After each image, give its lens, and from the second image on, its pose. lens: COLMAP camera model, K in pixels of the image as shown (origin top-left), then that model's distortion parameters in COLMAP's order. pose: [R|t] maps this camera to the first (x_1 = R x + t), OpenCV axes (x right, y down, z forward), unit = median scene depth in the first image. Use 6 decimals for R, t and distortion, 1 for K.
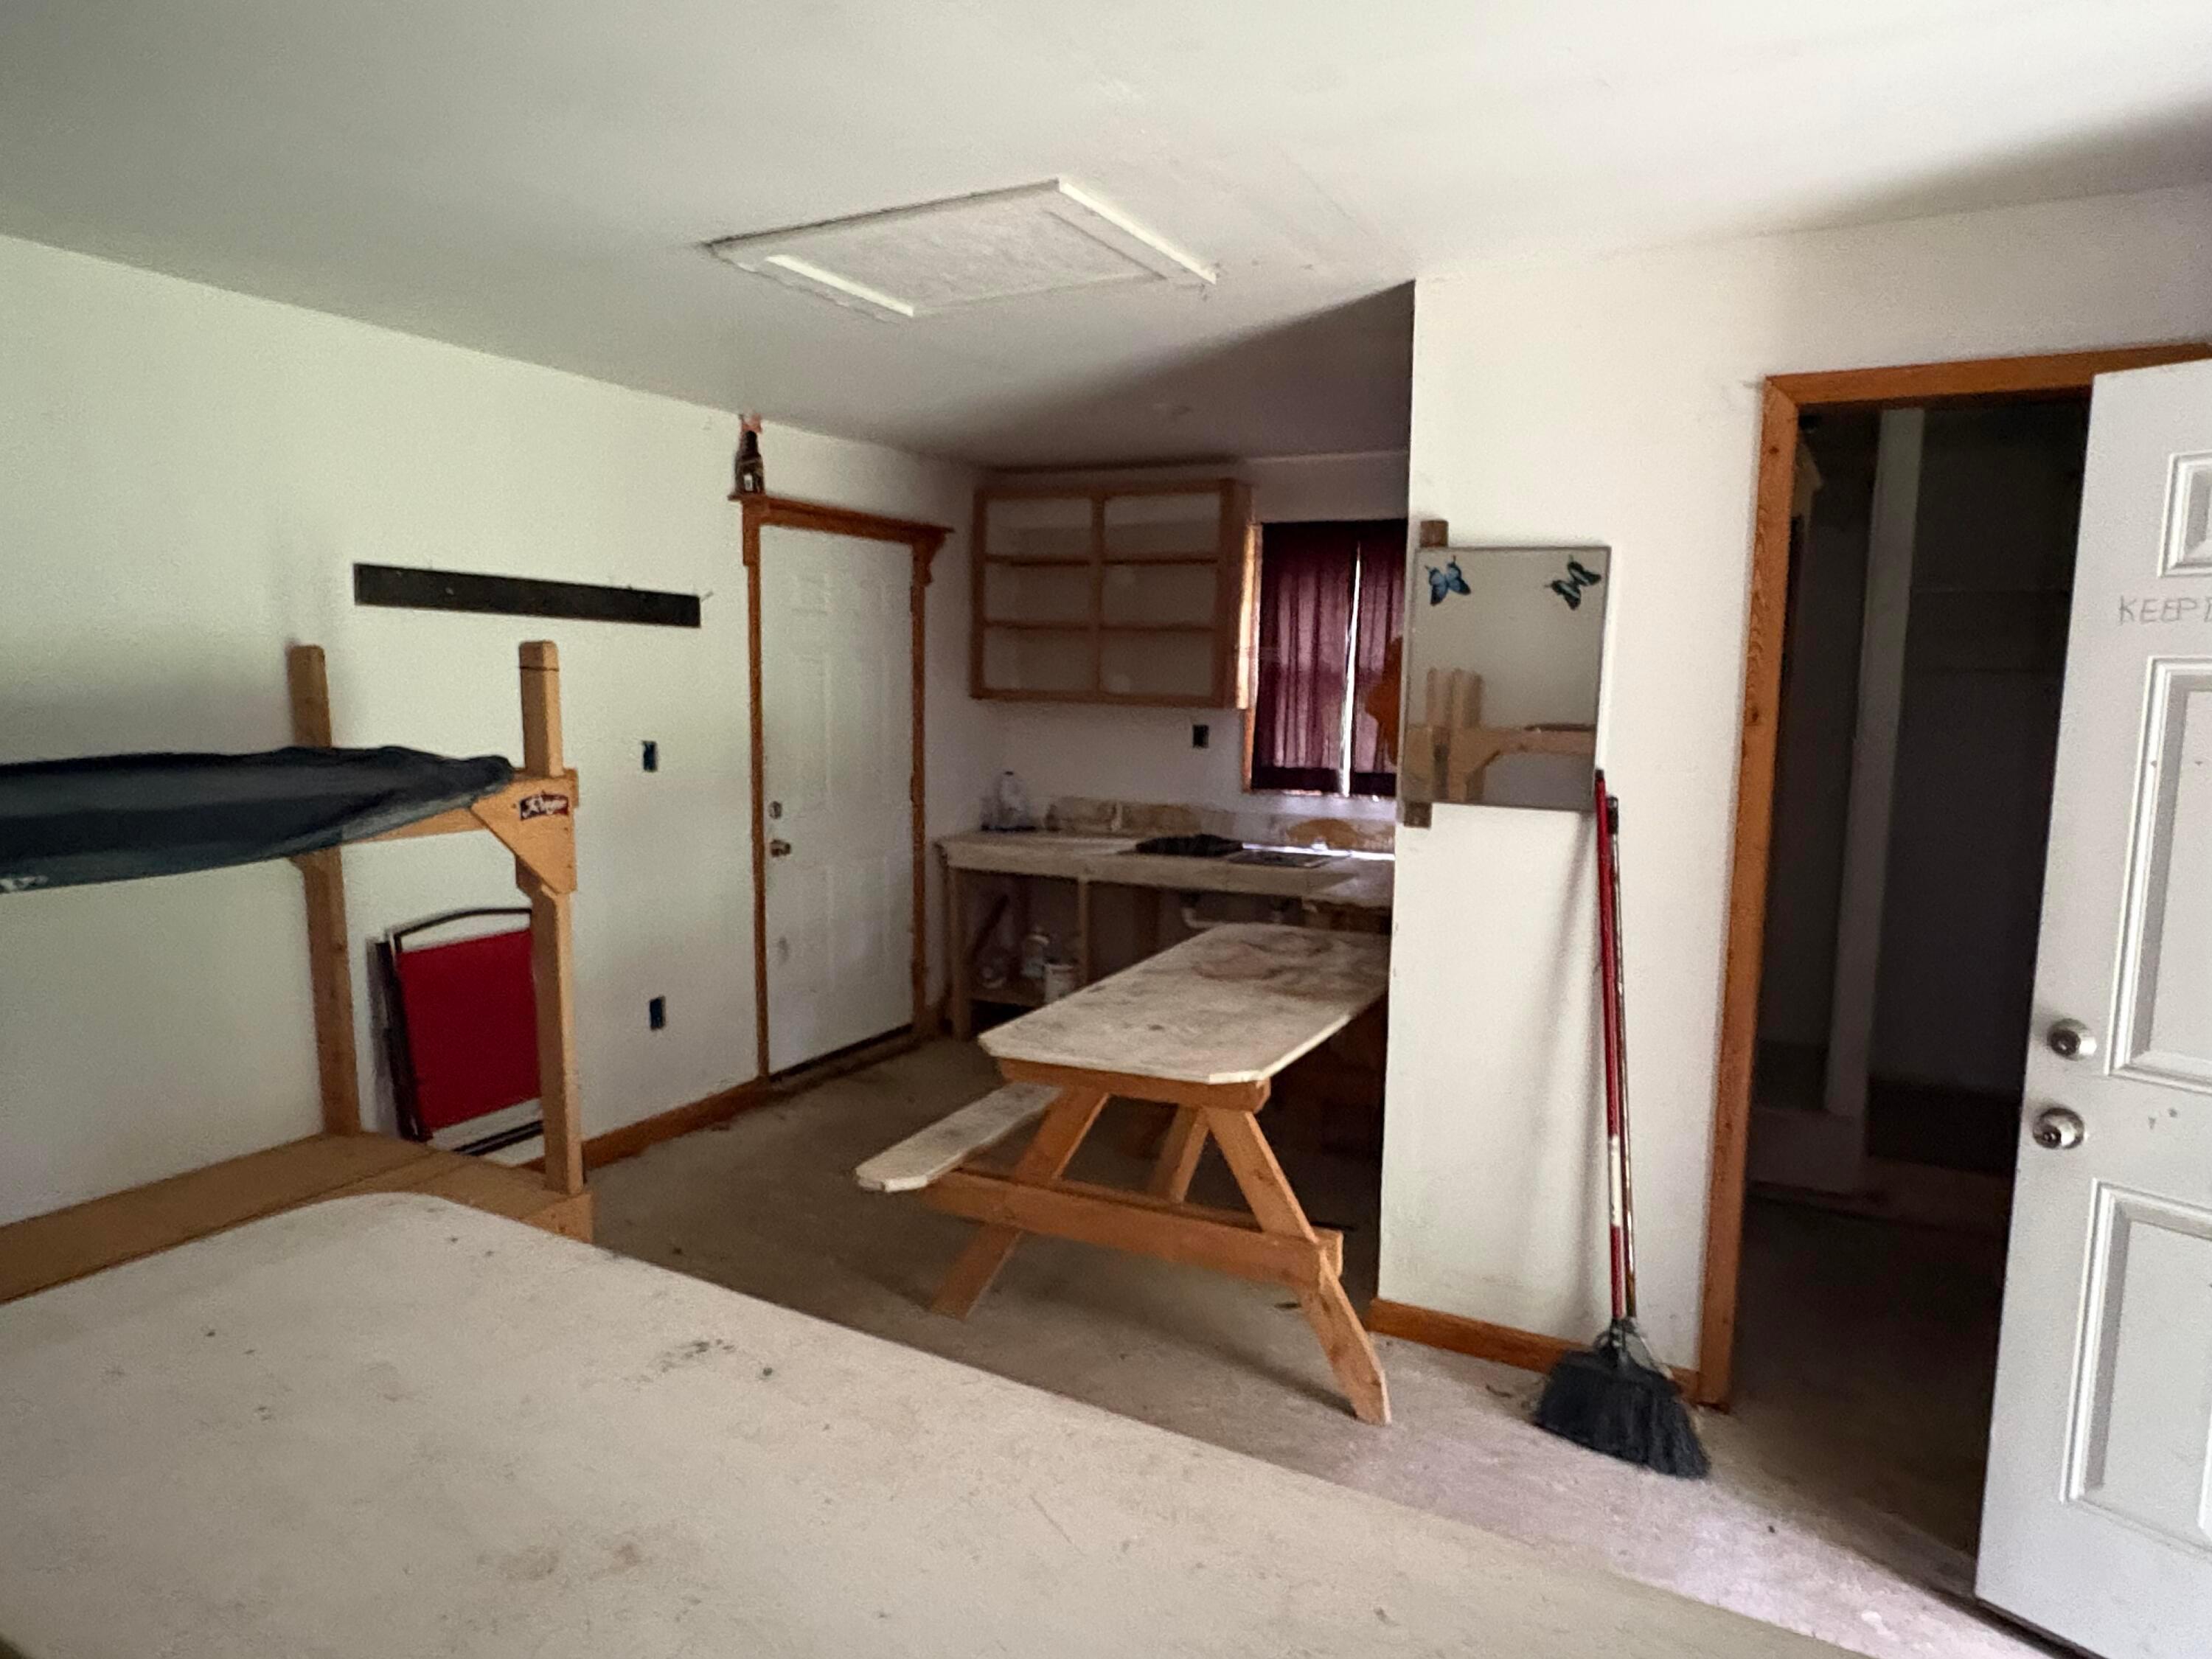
lens RADIAL K [[1394.3, 0, 1094.3], [0, 1394.3, 846.2], [0, 0, 1]] dist [-0.003758, -0.003375]
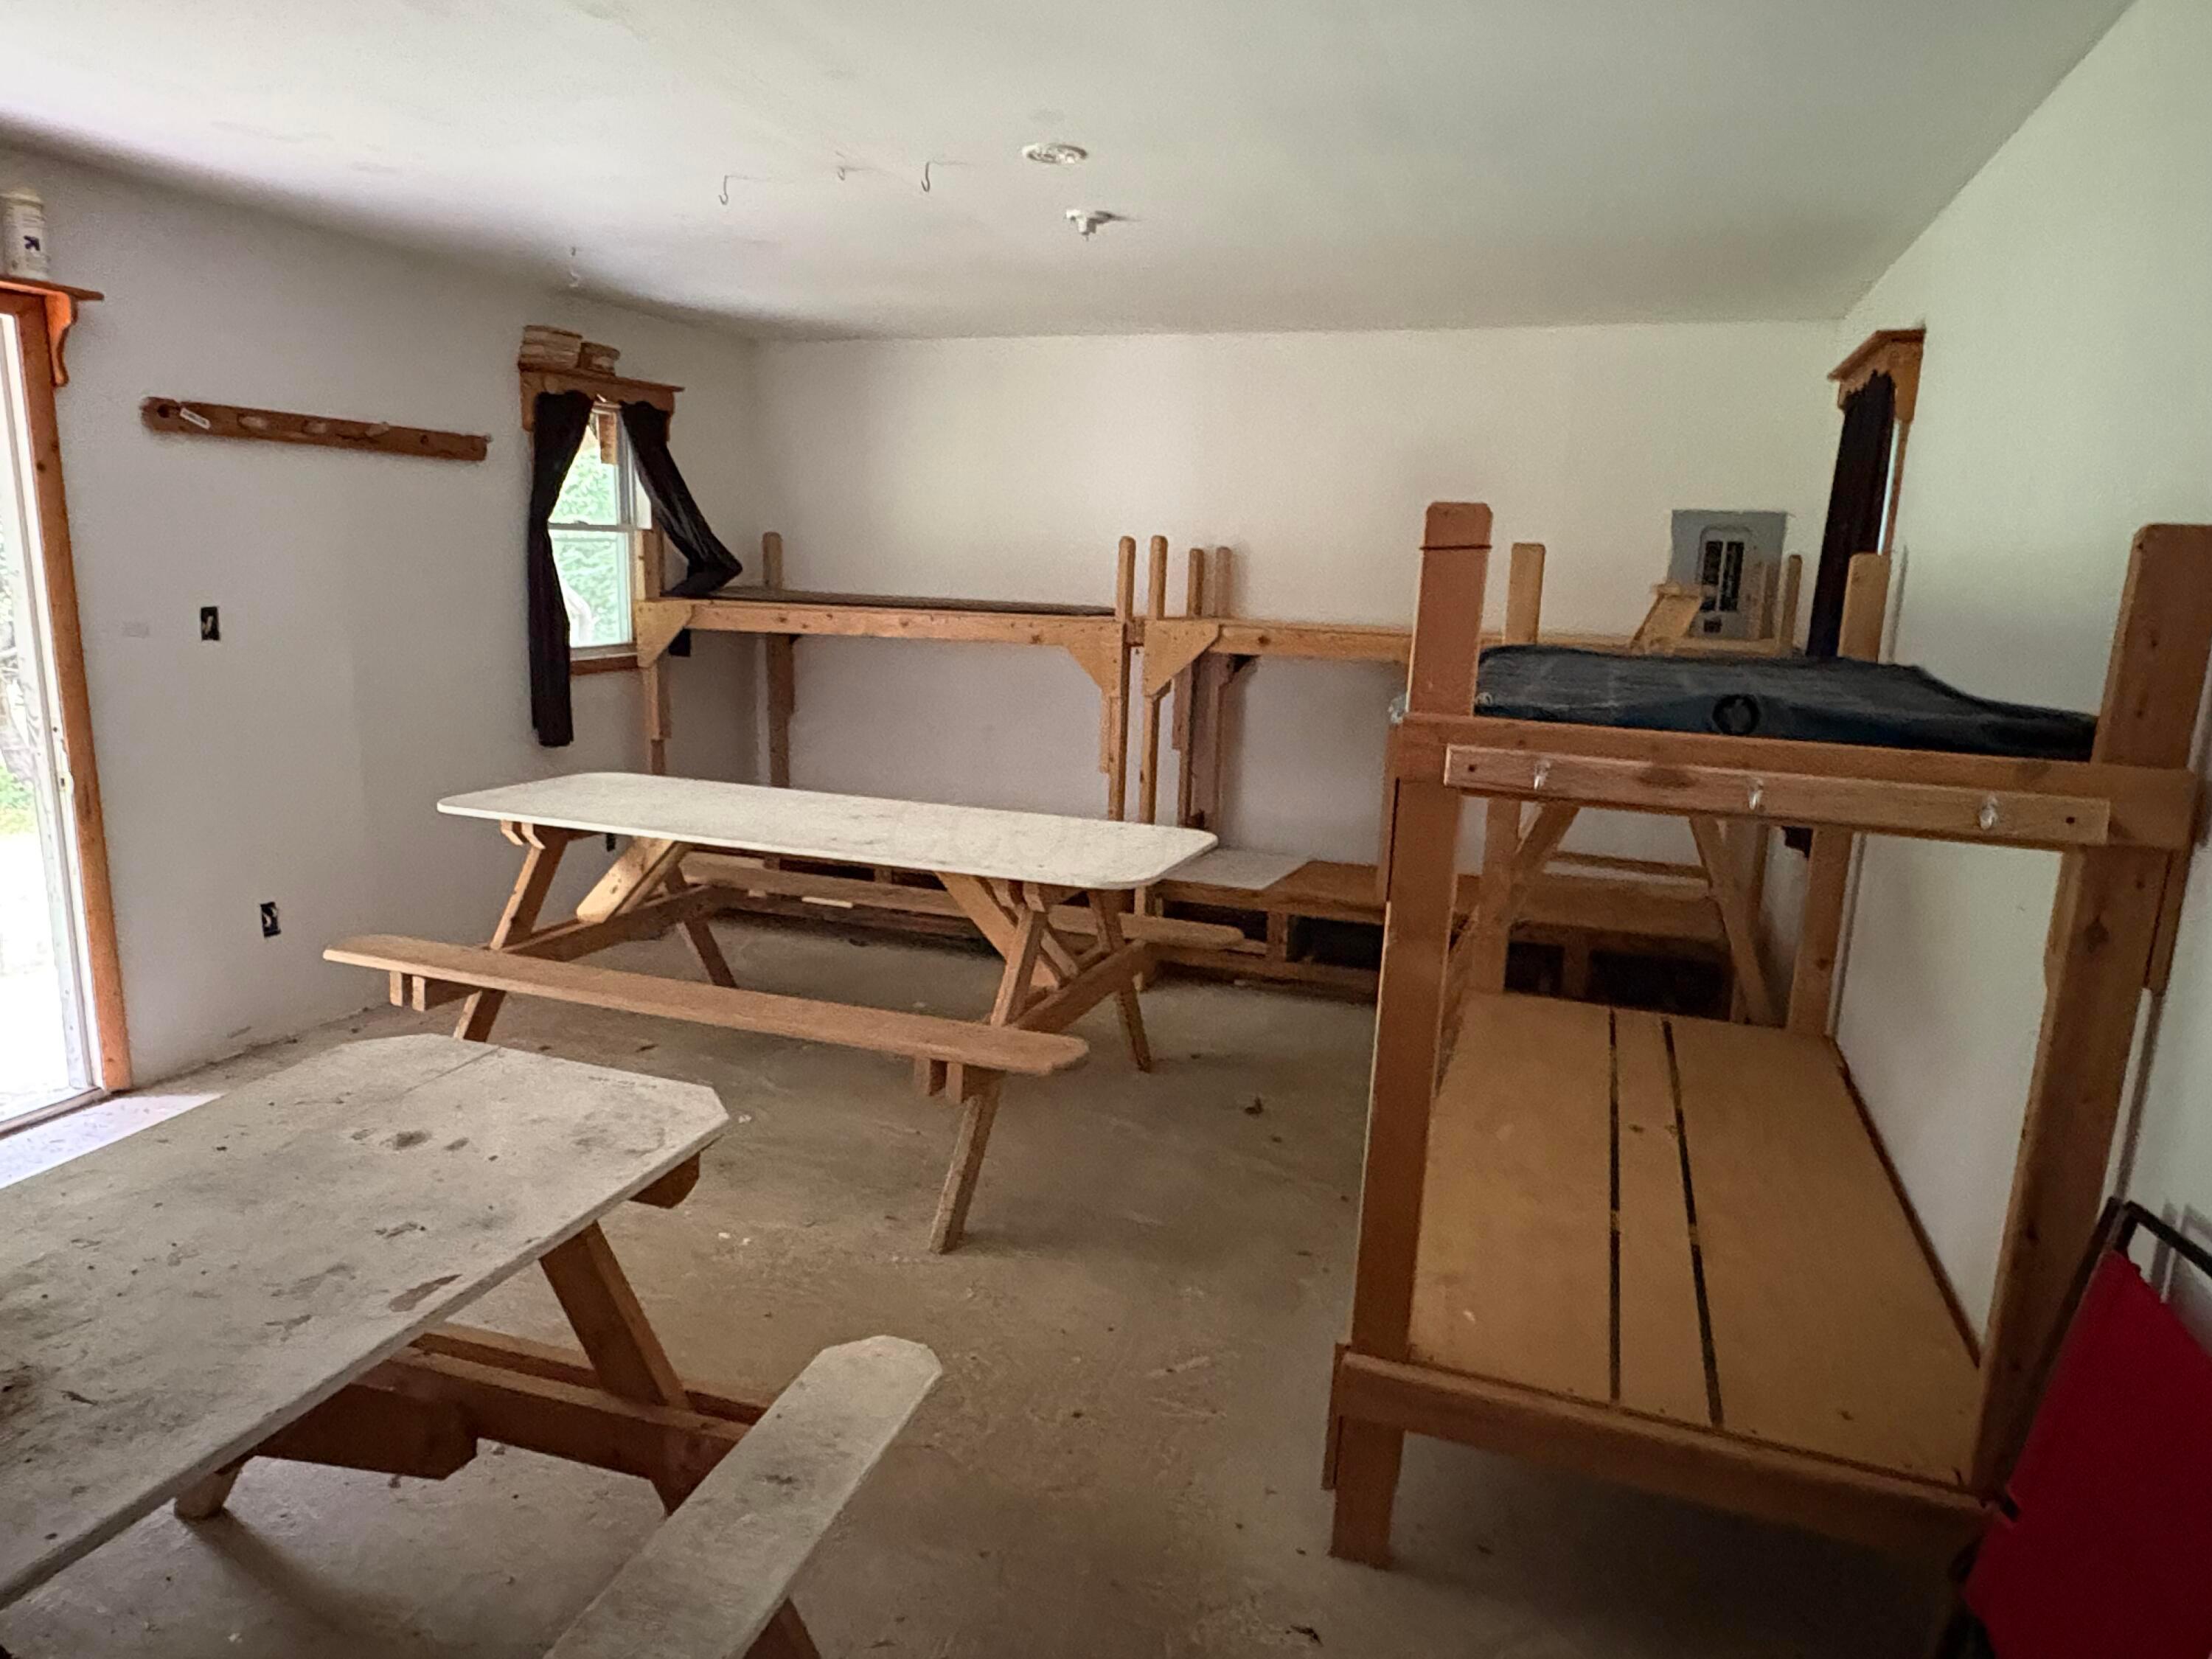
lens RADIAL K [[1394.3, 0, 1094.3], [0, 1394.3, 846.2], [0, 0, 1]] dist [-0.003758, -0.003375]
pose [[-0.989088, -0.012501, -0.146794, -0.081980], [-0.059718, 0.944885, 0.321909, -0.101394], [0.134679, 0.327162, -0.935321, 0.857770]]
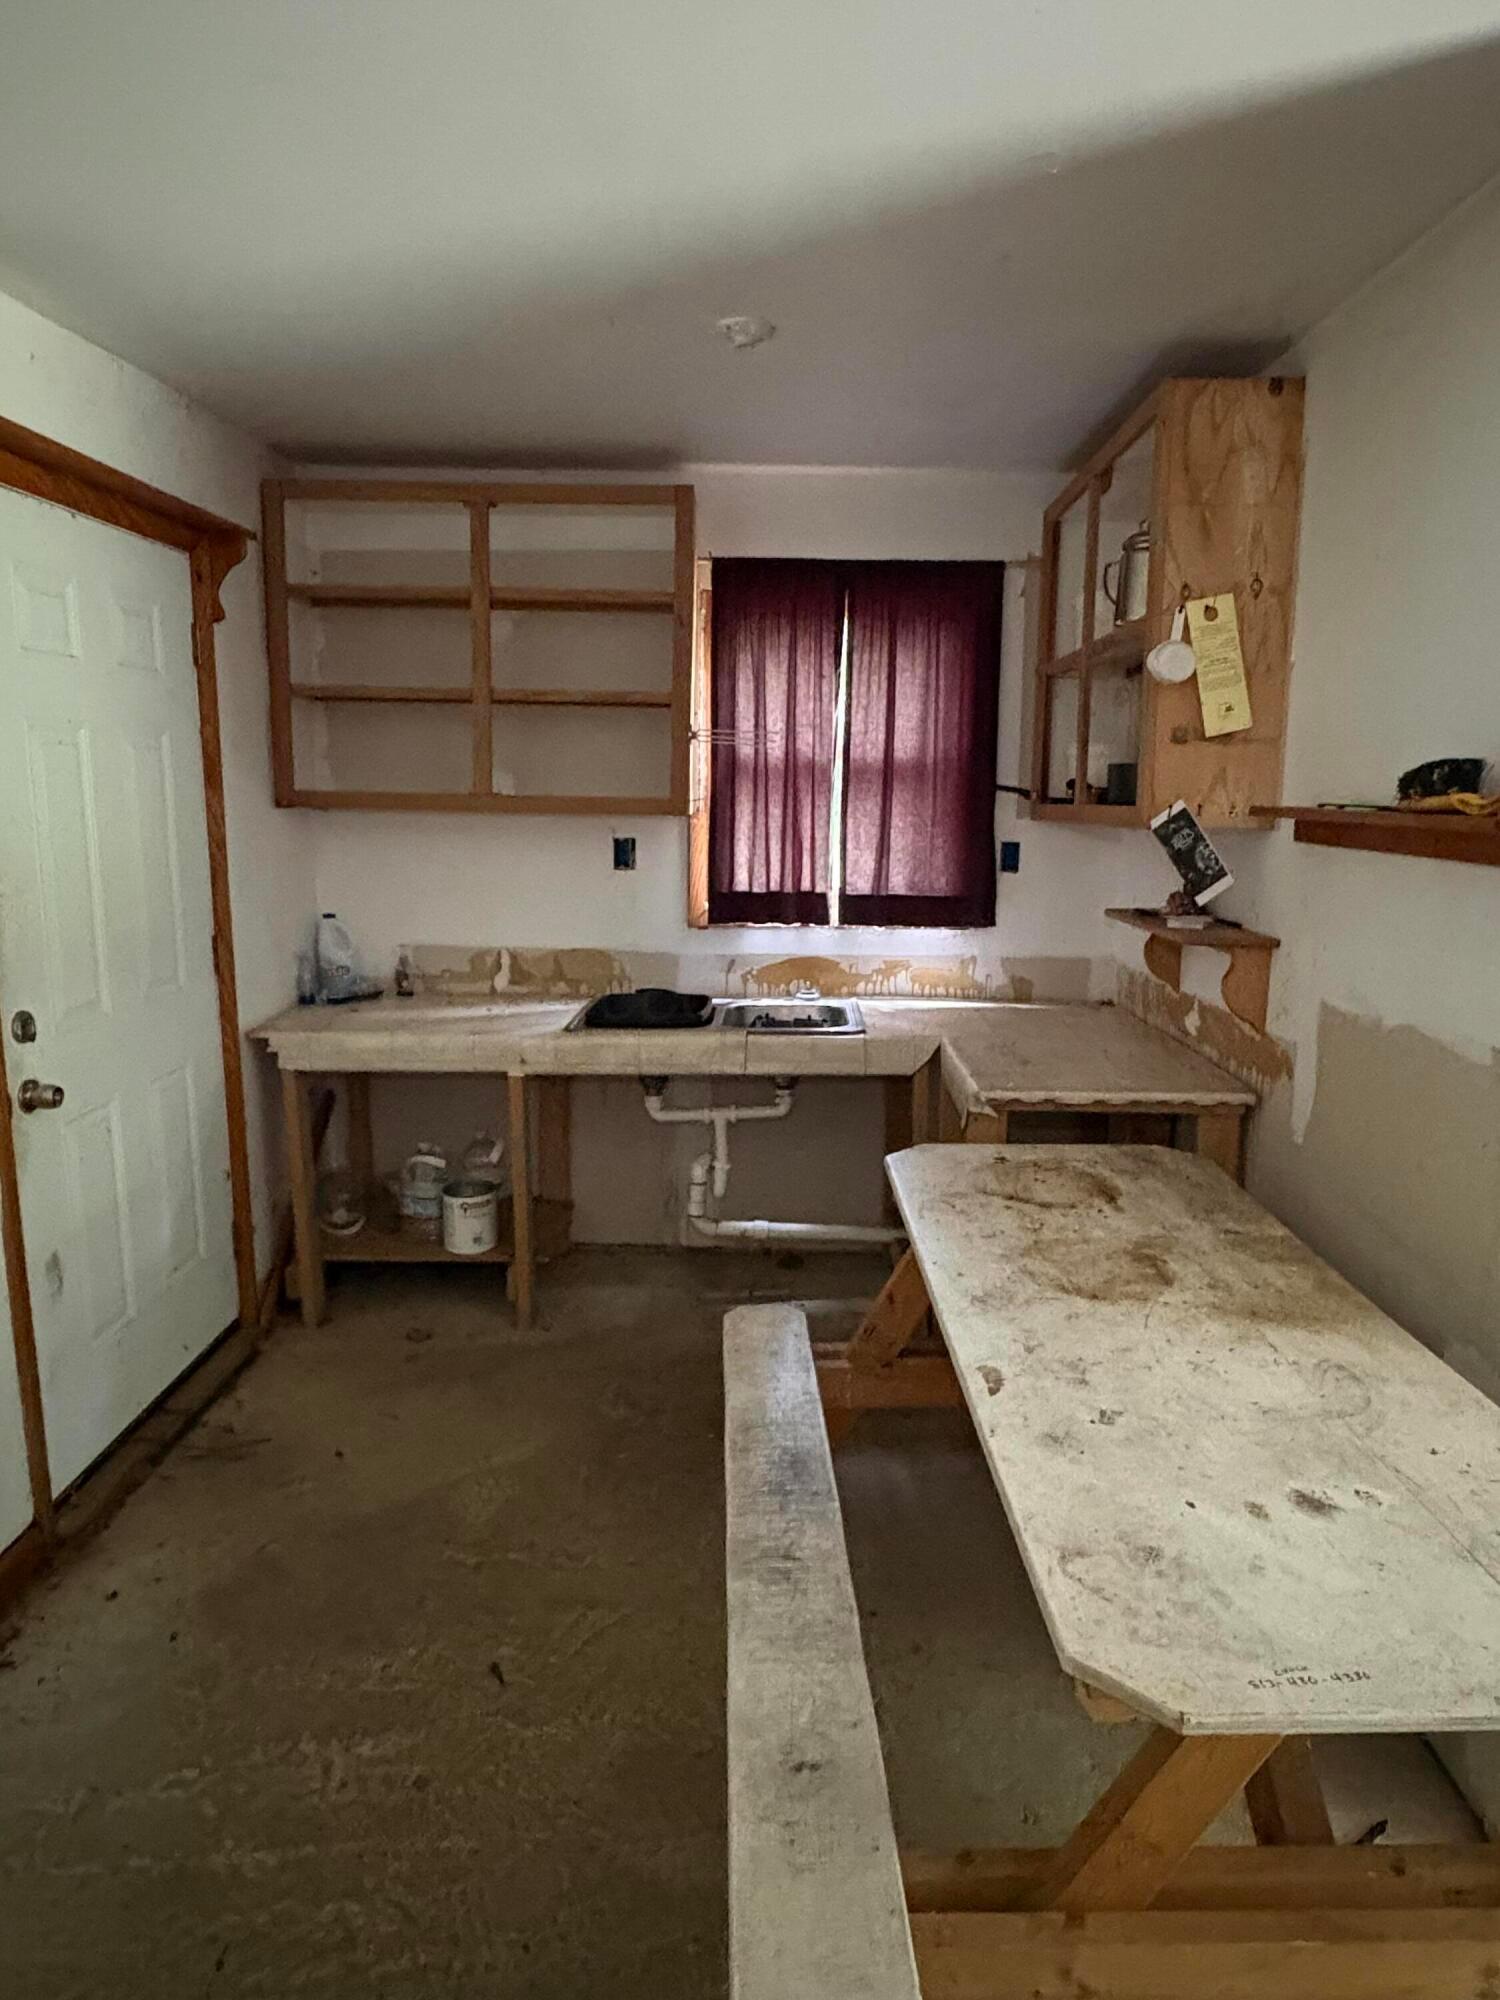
lens RADIAL K [[1260.7, 0, 750.0], [0, 1260.7, 1000.0], [0, 0, 1]] dist [-0.003758, -0.003375]
pose [[0.893709, -0.084979, 0.440526, -0.170388], [0.060529, 0.995759, 0.069289, -0.046796], [-0.444546, -0.035260, 0.895062, 0.396909]]
